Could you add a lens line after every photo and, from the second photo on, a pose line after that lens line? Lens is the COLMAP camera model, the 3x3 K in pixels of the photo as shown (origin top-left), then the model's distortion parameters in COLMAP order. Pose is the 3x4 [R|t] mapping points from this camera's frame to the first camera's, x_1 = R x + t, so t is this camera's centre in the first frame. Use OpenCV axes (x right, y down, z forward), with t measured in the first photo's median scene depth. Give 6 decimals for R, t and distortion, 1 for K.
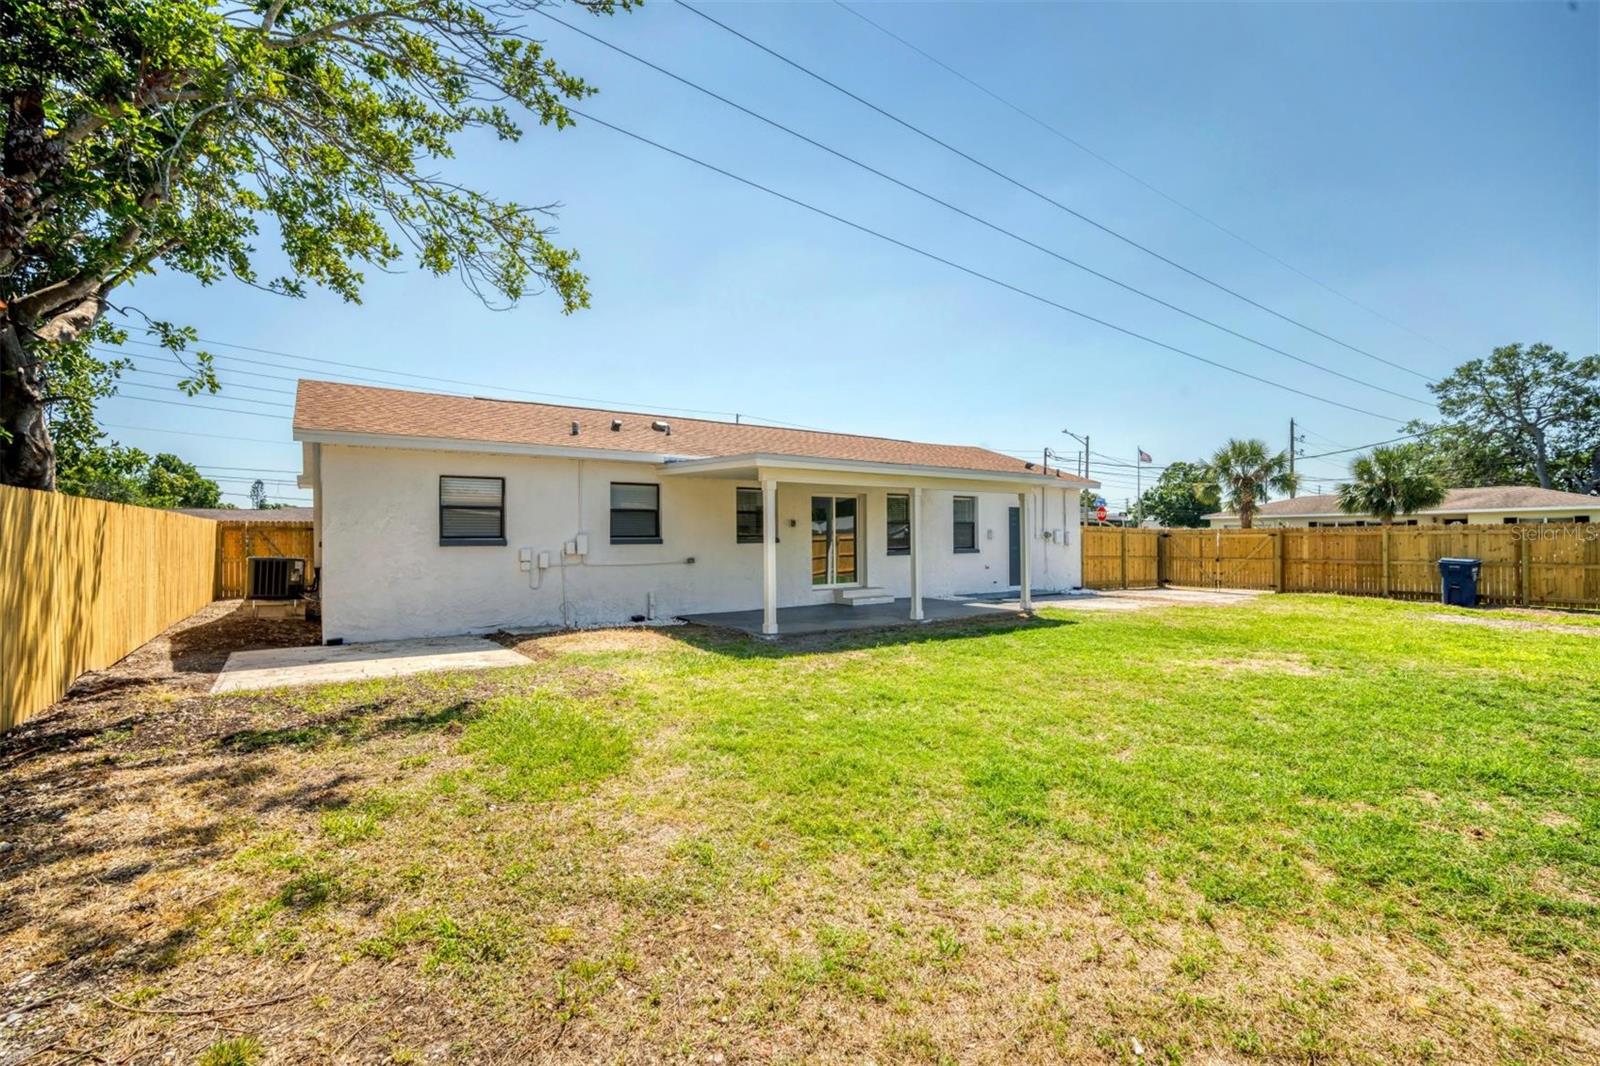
lens RADIAL K [[718.2, 0, 801.3], [0, 718.2, 535.5], [0, 0, 1]] dist [-0.003195, 0.000355]
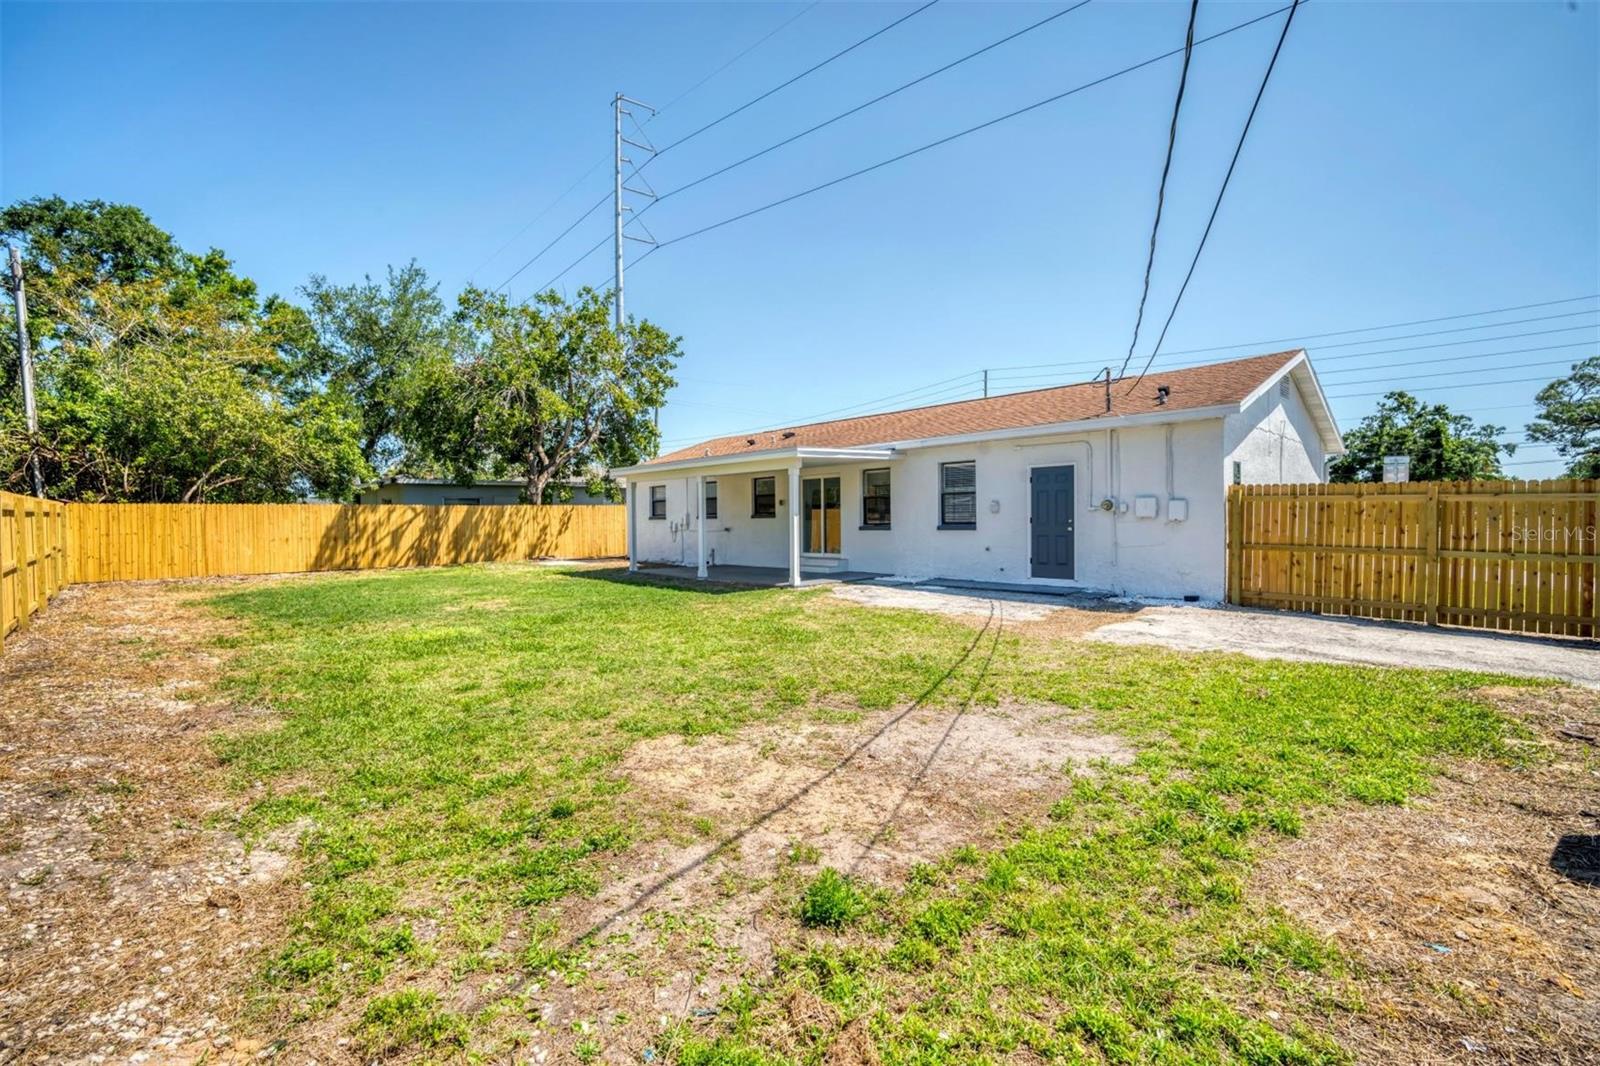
lens RADIAL K [[718.2, 0, 801.4], [0, 718.2, 535.6], [0, 0, 1]] dist [-0.003195, 0.000355]
pose [[0.148885, 0.022644, -0.988595, 1.129207], [0.008420, 0.999673, 0.024166, 0.010237], [0.988819, -0.011922, 0.148645, 0.778160]]
